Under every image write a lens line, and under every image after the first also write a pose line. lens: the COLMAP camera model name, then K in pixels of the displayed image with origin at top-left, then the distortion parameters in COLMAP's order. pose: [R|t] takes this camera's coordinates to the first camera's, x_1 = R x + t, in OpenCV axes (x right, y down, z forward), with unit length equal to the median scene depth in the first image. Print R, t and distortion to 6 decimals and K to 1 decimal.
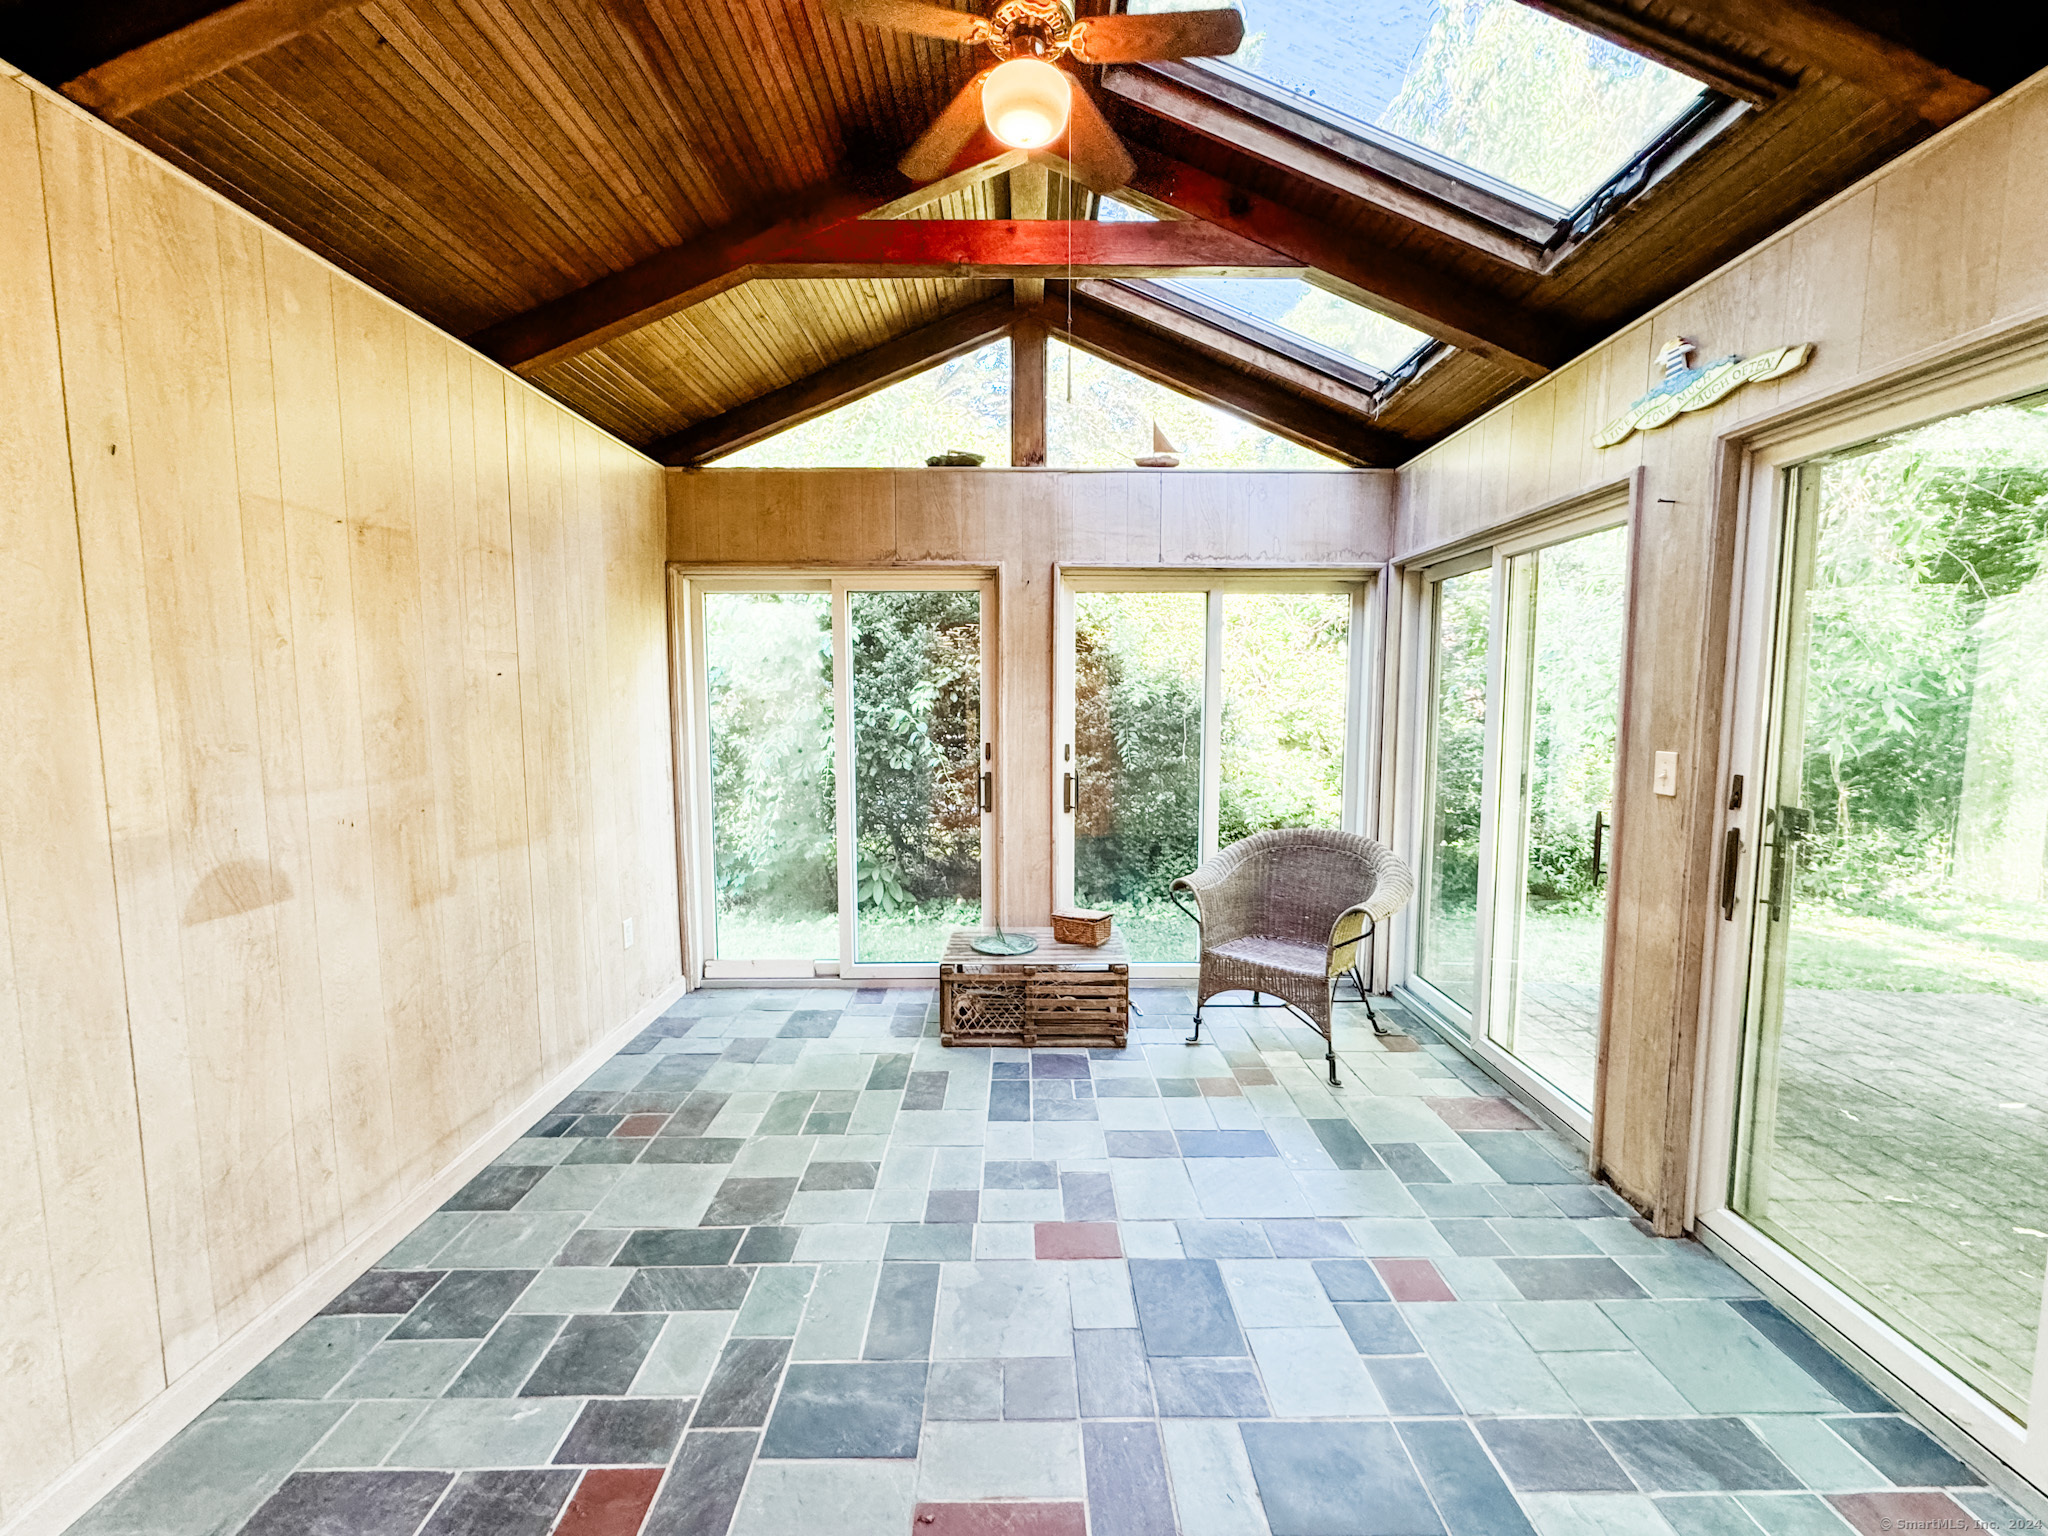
lens RADIAL K [[812.2, 0, 1024.7], [0, 812.2, 765.5], [0, 0, 1]] dist [-0.003628, 0.000616]
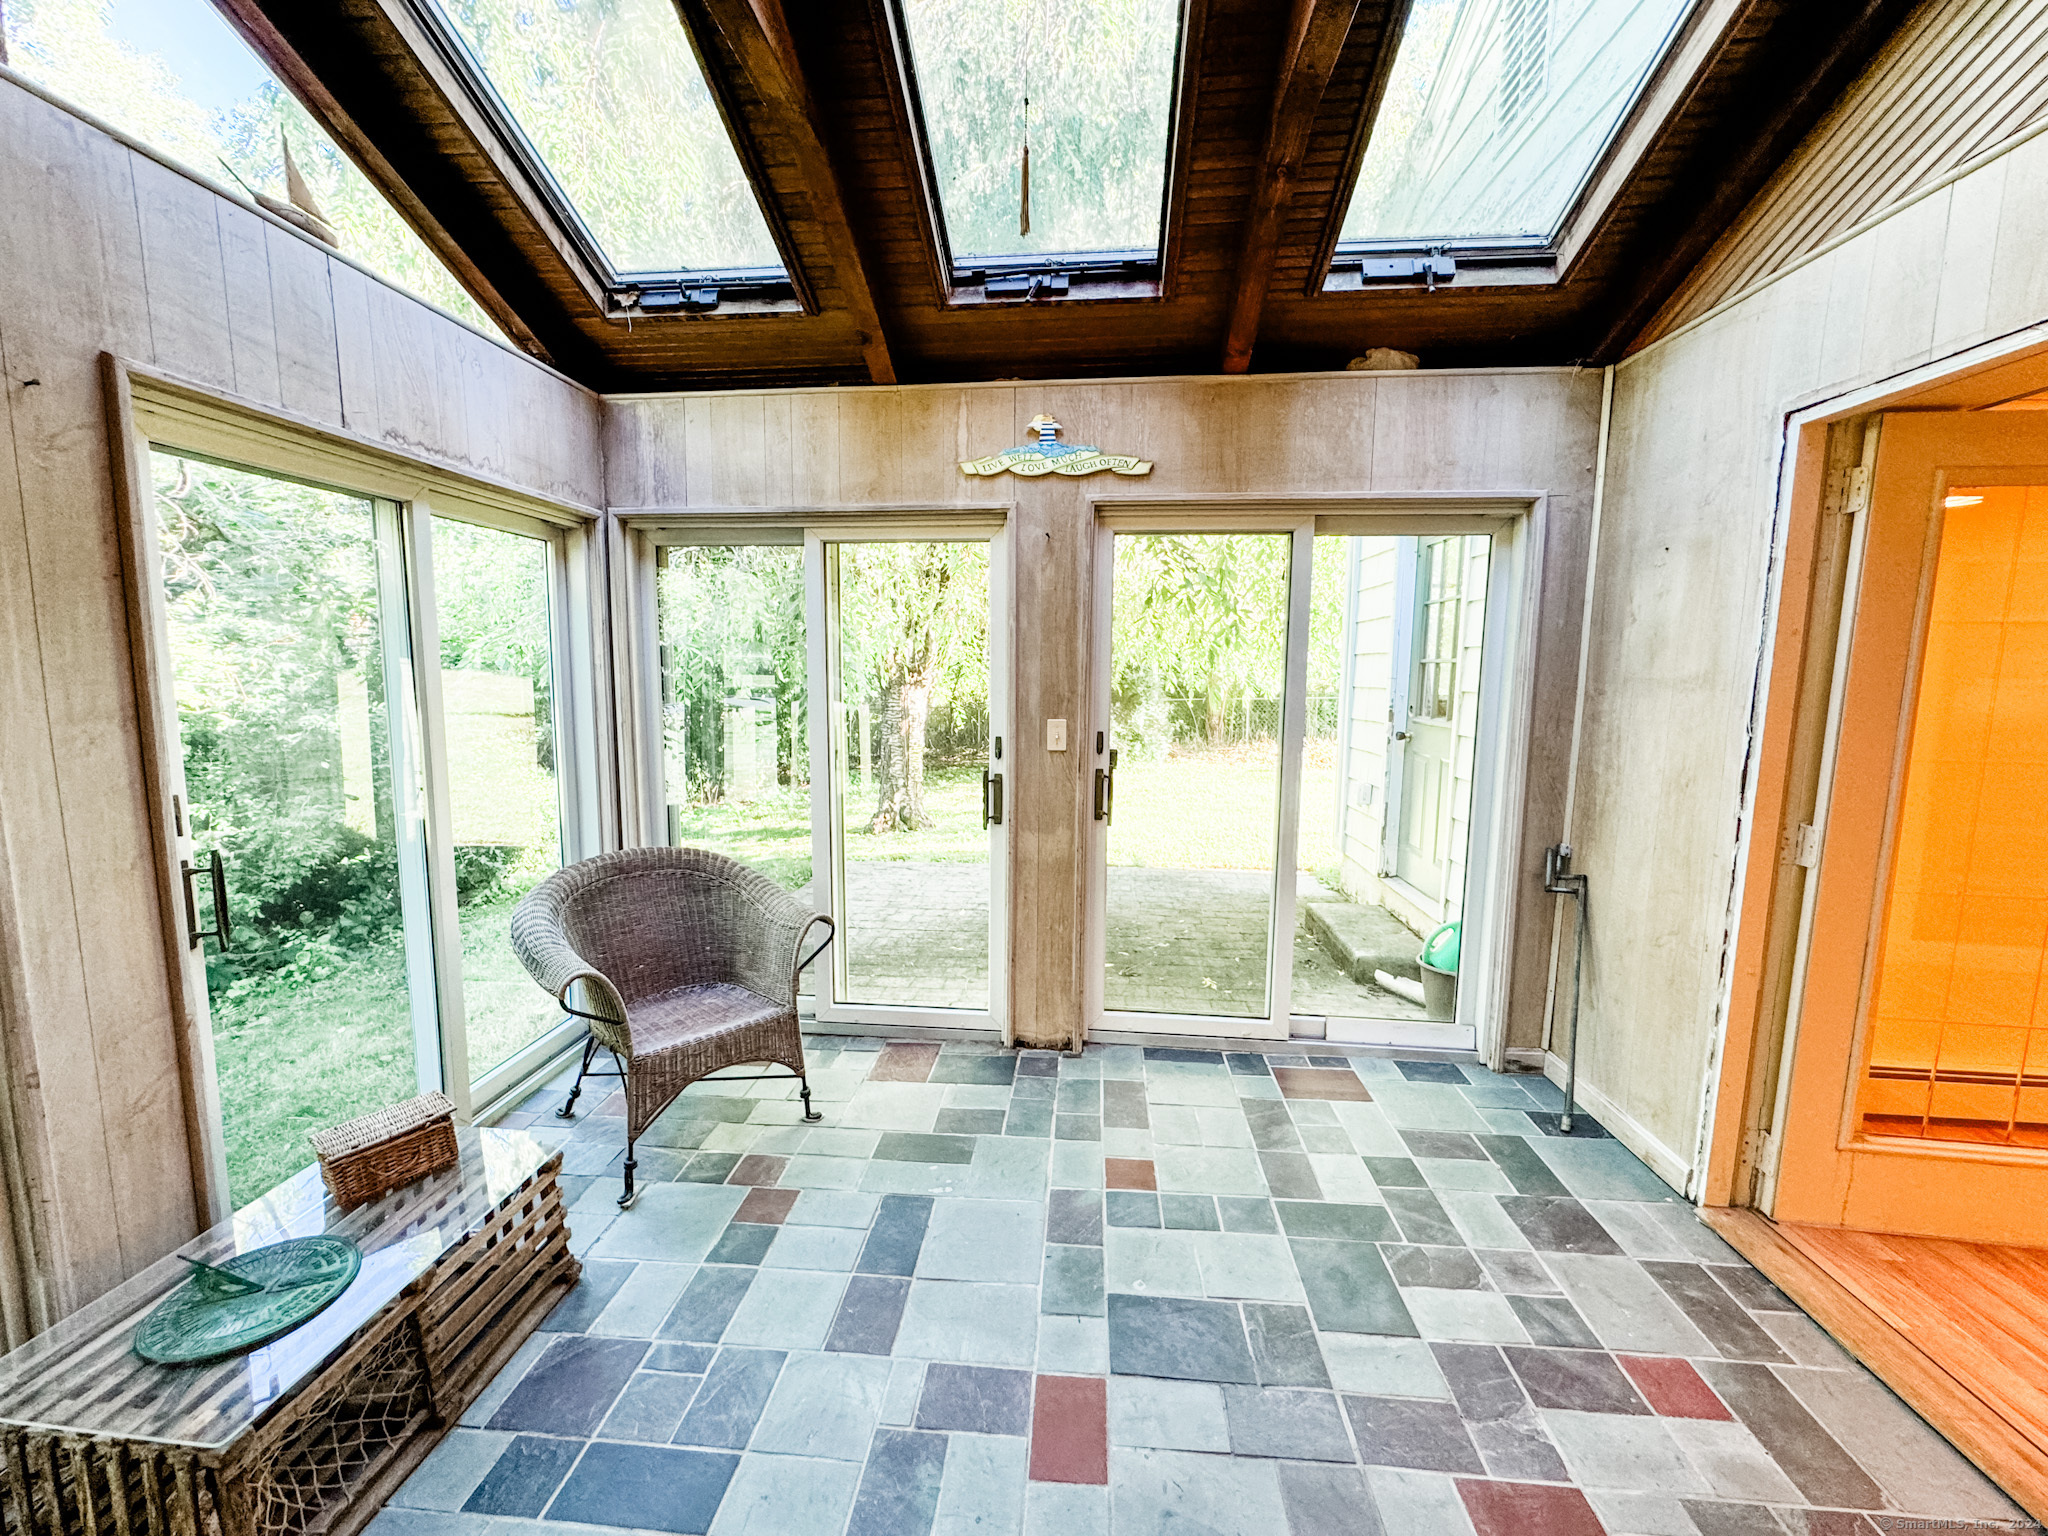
lens RADIAL K [[812.2, 0, 1017.8], [0, 812.2, 767.7], [0, 0, 1]] dist [-0.003628, 0.000616]
pose [[0.099840, -0.119623, 0.987786, -0.338789], [0.079564, 0.990528, 0.111913, -0.055080], [-0.991817, 0.067418, 0.108412, 0.522820]]
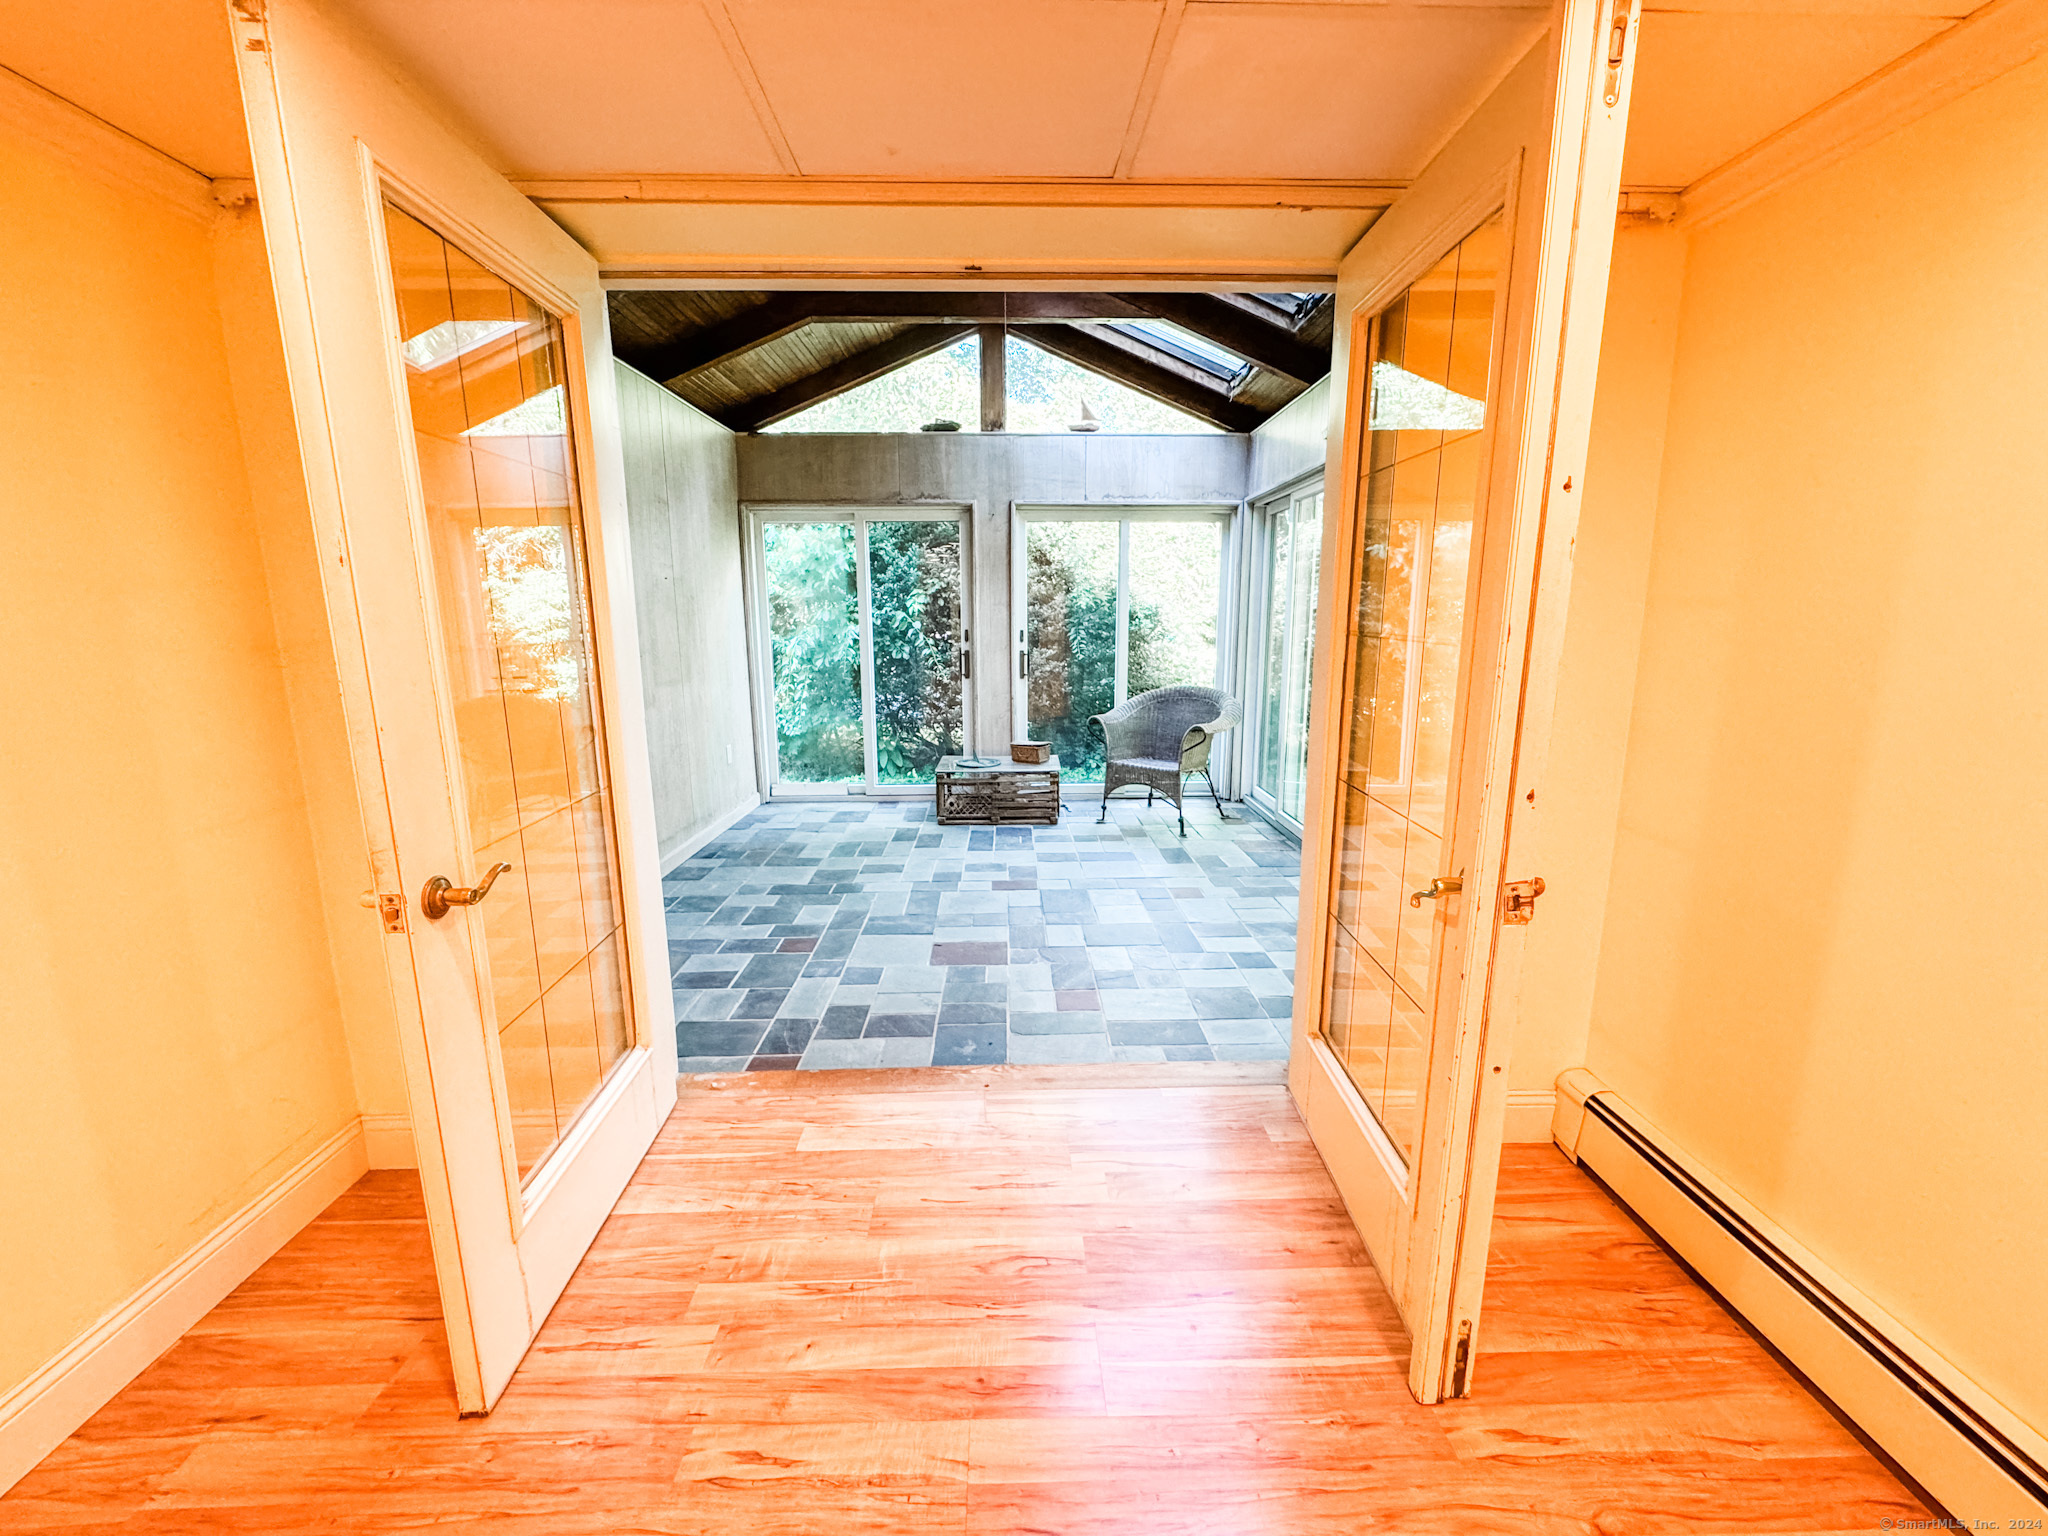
lens RADIAL K [[812.2, 0, 1018.3], [0, 812.2, 761.1], [0, 0, 1]] dist [-0.003628, 0.000616]
pose [[0.999931, -0.006018, 0.010132, 0.031662], [0.005050, 0.995652, 0.093012, 0.073405], [-0.010648, -0.092955, 0.995613, -0.465882]]
